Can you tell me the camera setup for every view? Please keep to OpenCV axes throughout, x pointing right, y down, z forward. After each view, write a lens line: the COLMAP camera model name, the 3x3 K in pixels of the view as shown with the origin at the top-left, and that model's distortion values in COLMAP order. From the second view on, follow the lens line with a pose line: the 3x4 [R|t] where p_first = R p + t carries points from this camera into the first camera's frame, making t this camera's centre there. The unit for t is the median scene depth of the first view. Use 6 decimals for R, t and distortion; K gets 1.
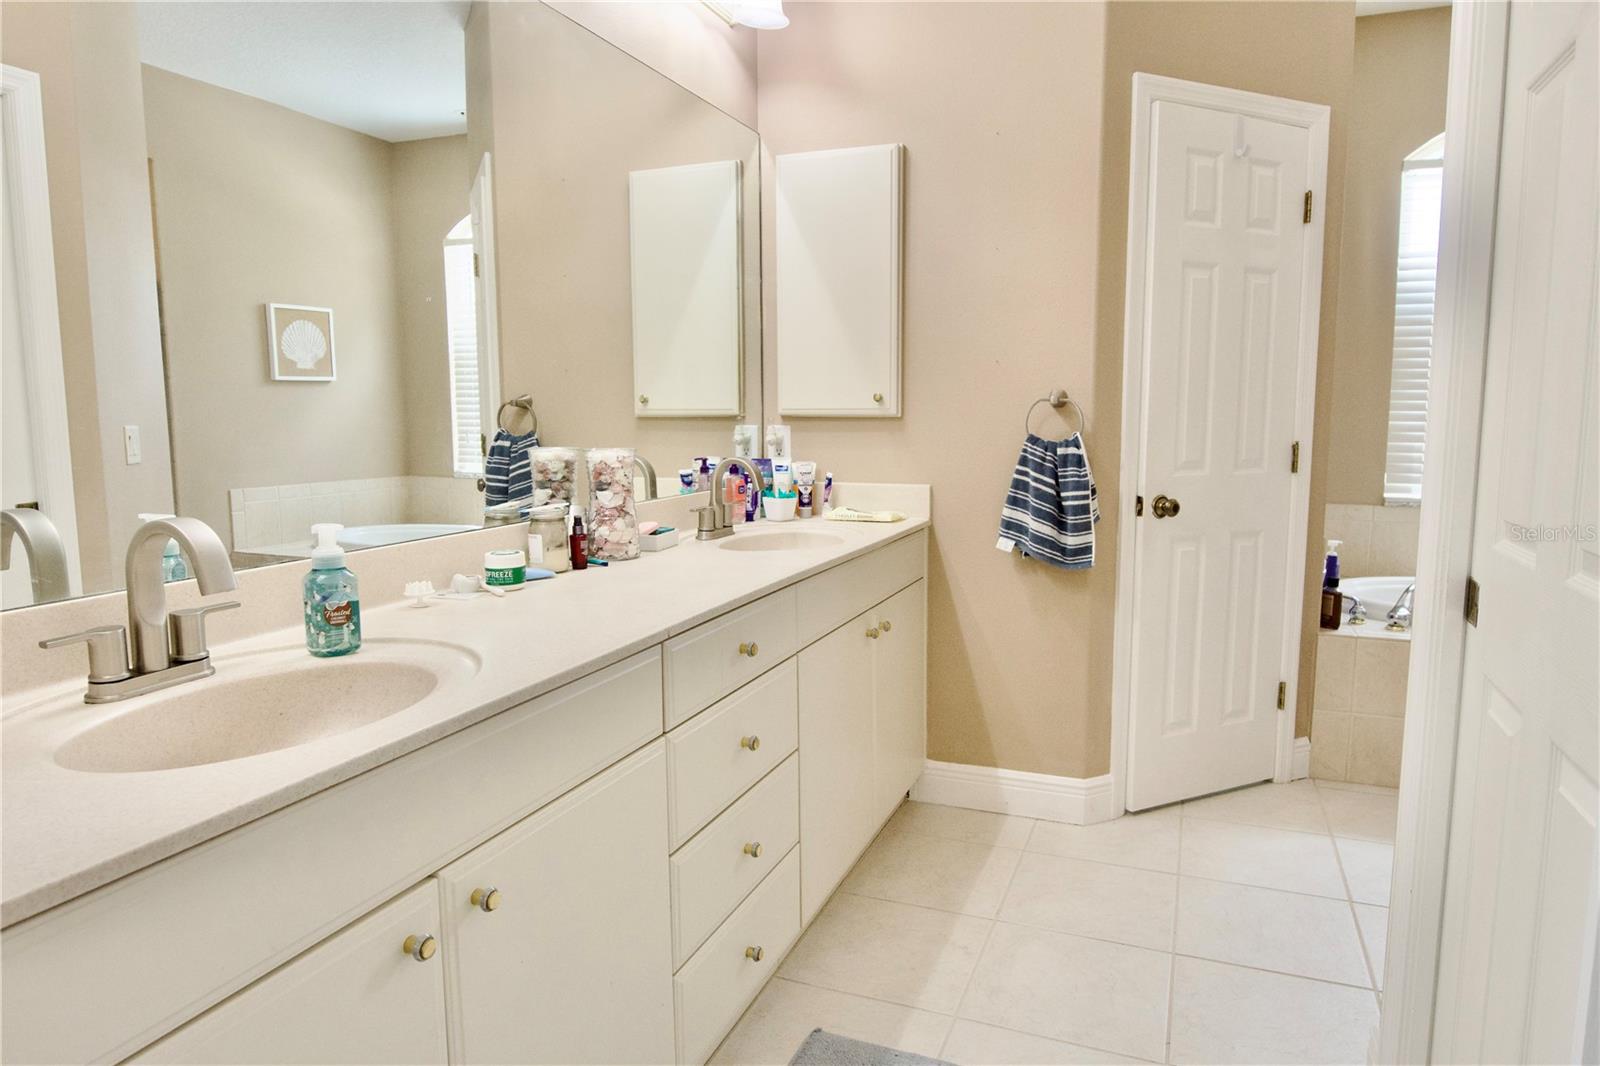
lens RADIAL K [[979.0, 0, 814.2], [0, 979.0, 530.1], [0, 0, 1]] dist [-0.010656, -0.005290]
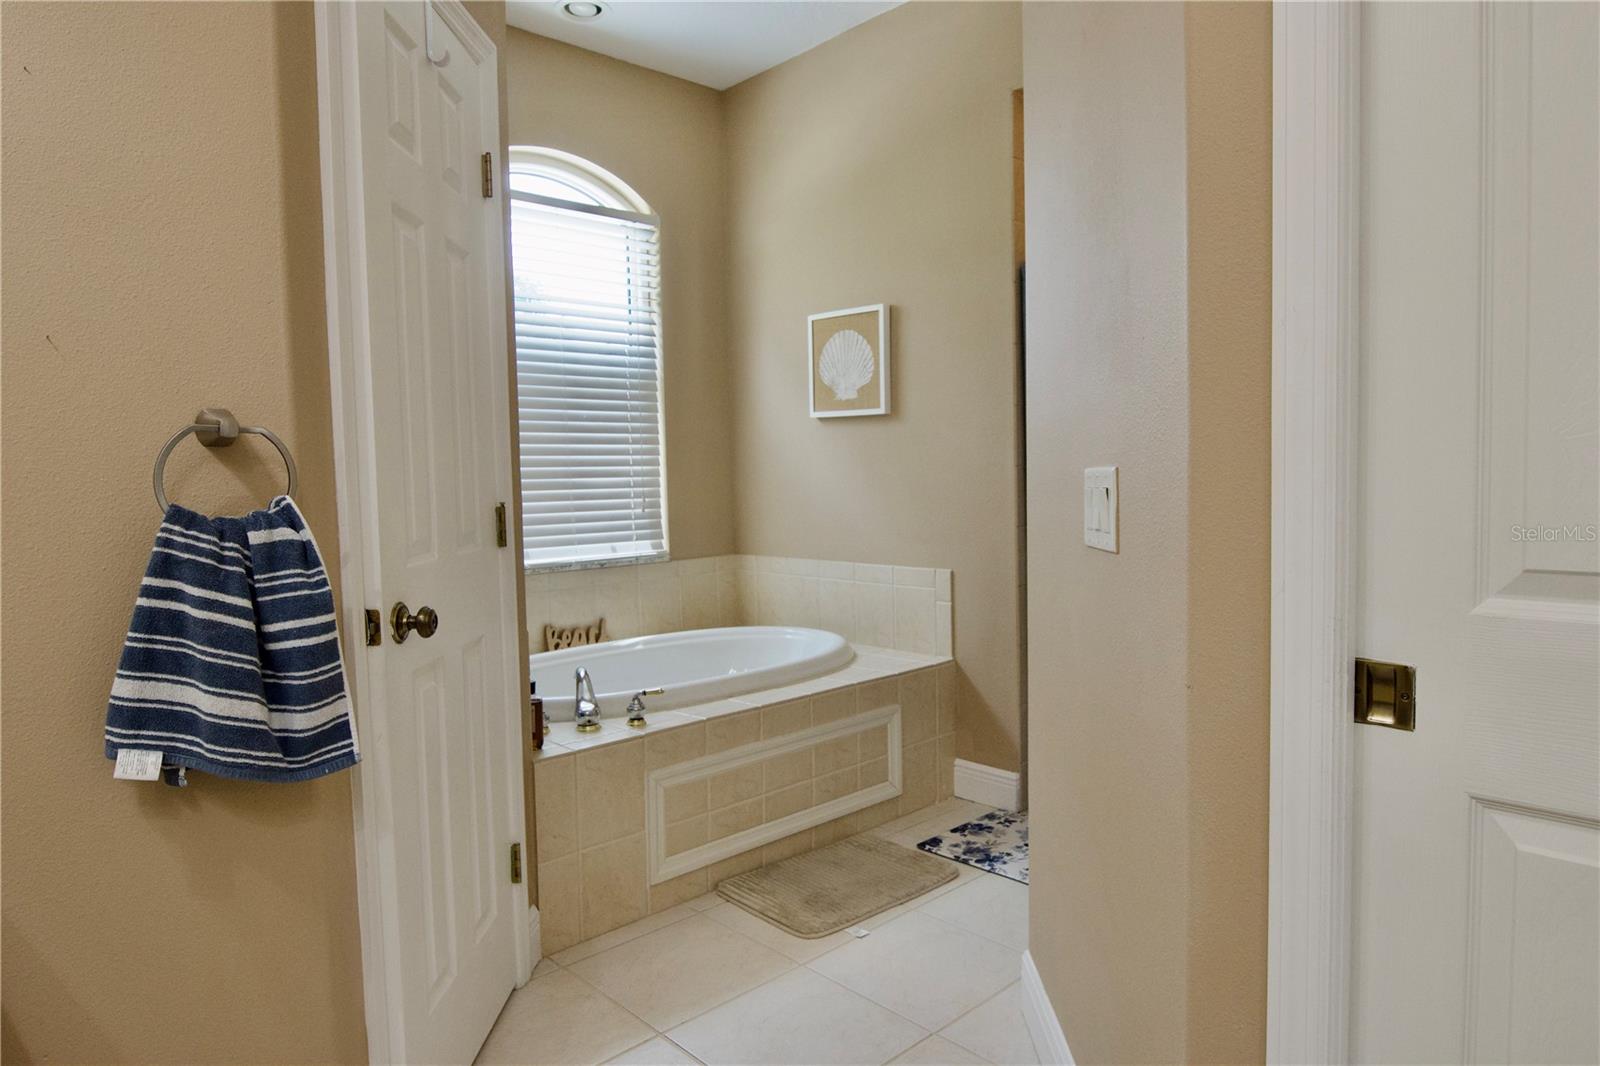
lens RADIAL K [[979.0, 0, 814.2], [0, 979.0, 530.1], [0, 0, 1]] dist [-0.010656, -0.005290]
pose [[0.415287, -0.063350, 0.907482, -0.060285], [0.129570, 0.991521, 0.009922, -0.053221], [-0.900415, 0.113462, 0.419974, 0.552964]]
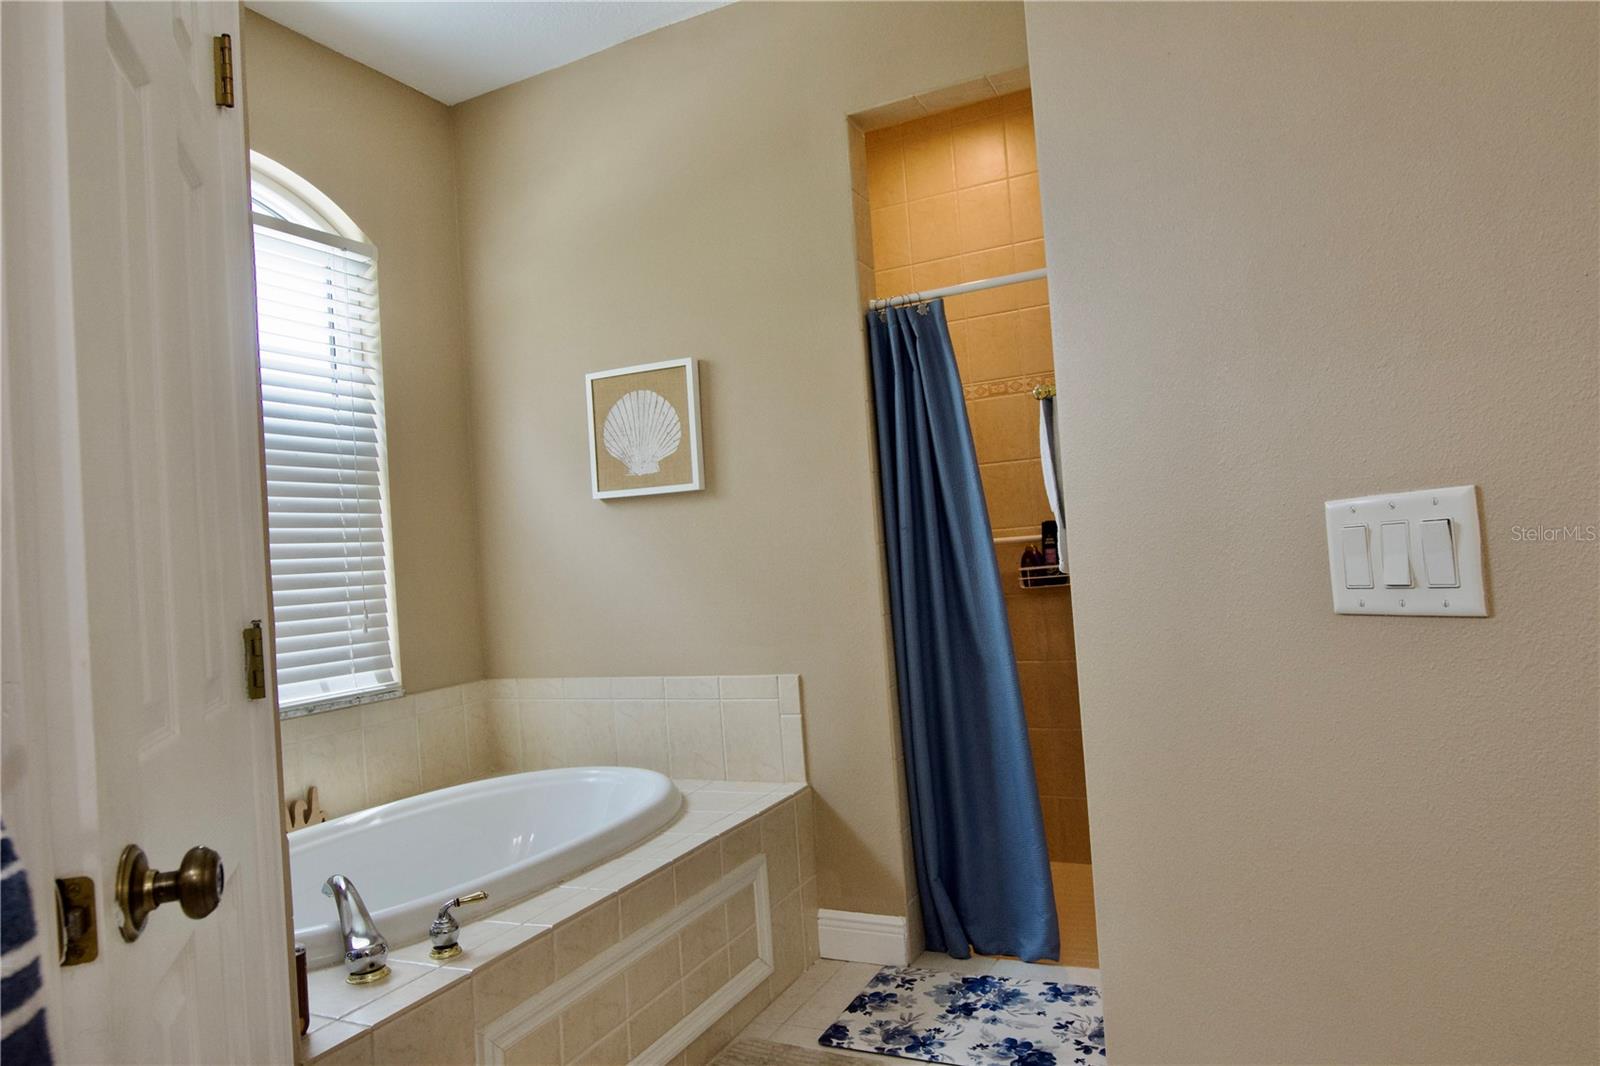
lens RADIAL K [[979.0, 0, 814.2], [0, 979.0, 530.1], [0, 0, 1]] dist [-0.010656, -0.005290]
pose [[0.066678, 0.024682, 0.997469, 0.116086], [0.190130, 0.981062, -0.036986, -0.075050], [-0.979492, 0.192115, 0.060723, 0.816324]]
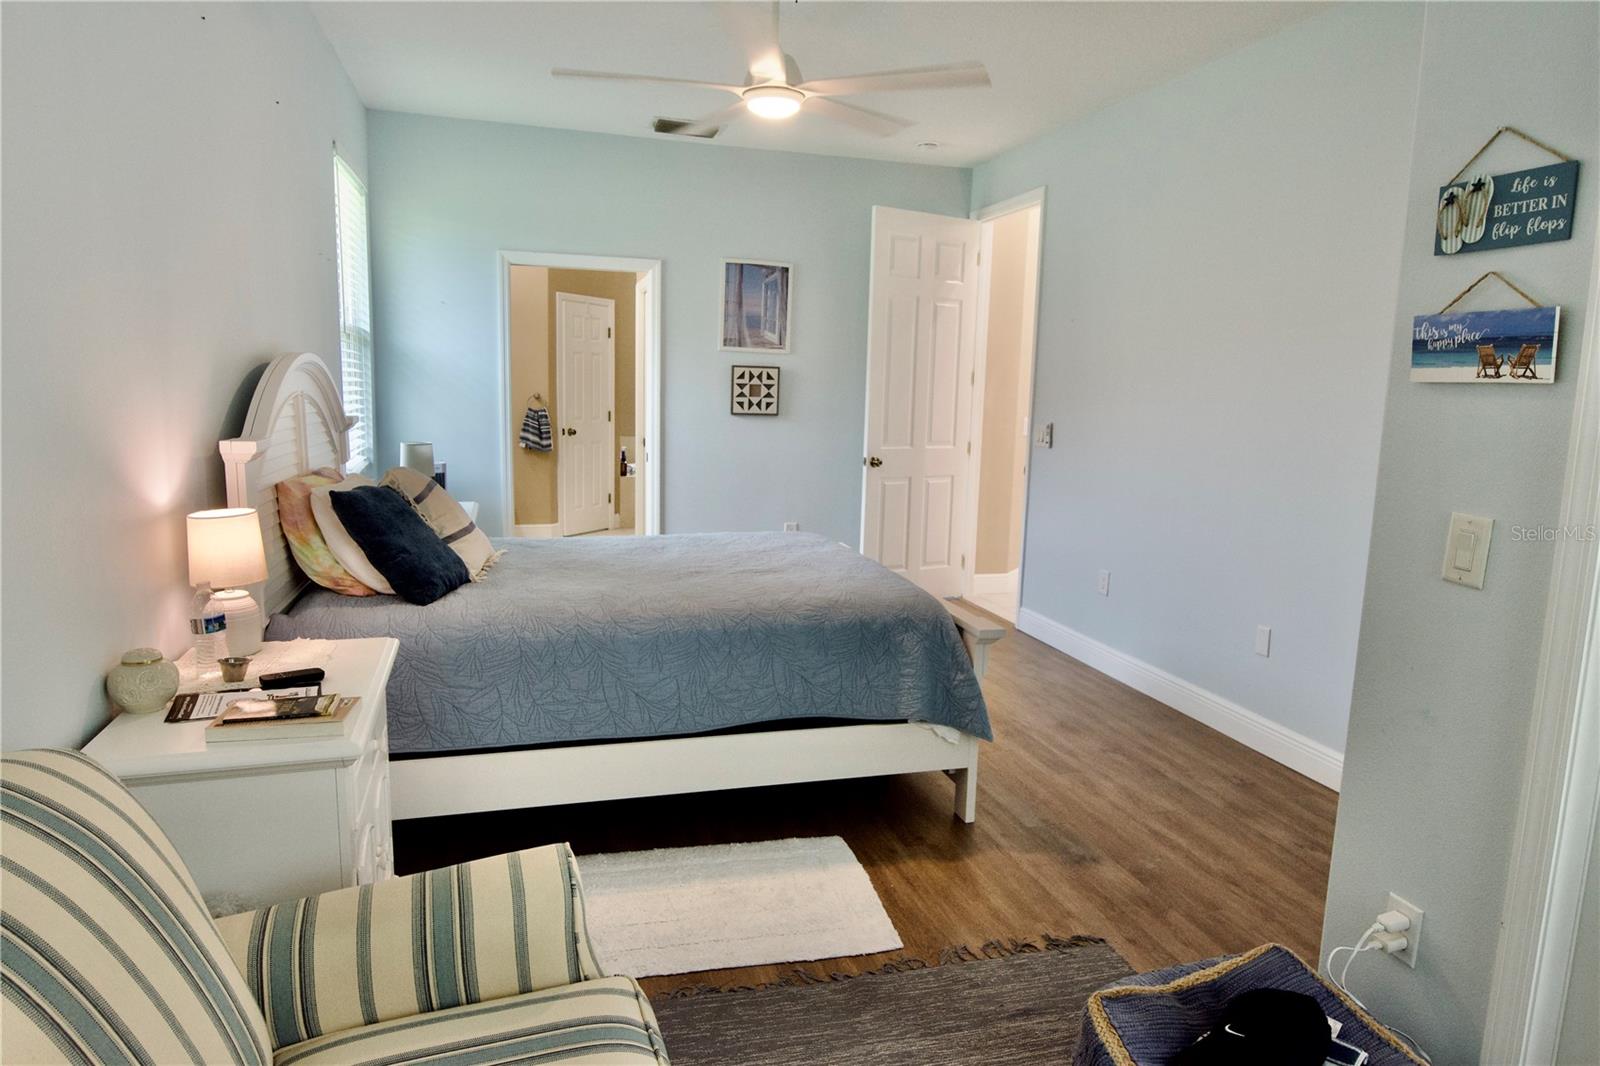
lens RADIAL K [[979.0, 0, 814.2], [0, 979.0, 530.1], [0, 0, 1]] dist [-0.010656, -0.005290]
pose [[0.785019, -0.063653, 0.616193, -0.969501], [0.044012, 0.997924, 0.047016, 0.175419], [-0.617906, -0.009789, 0.786191, -1.914931]]
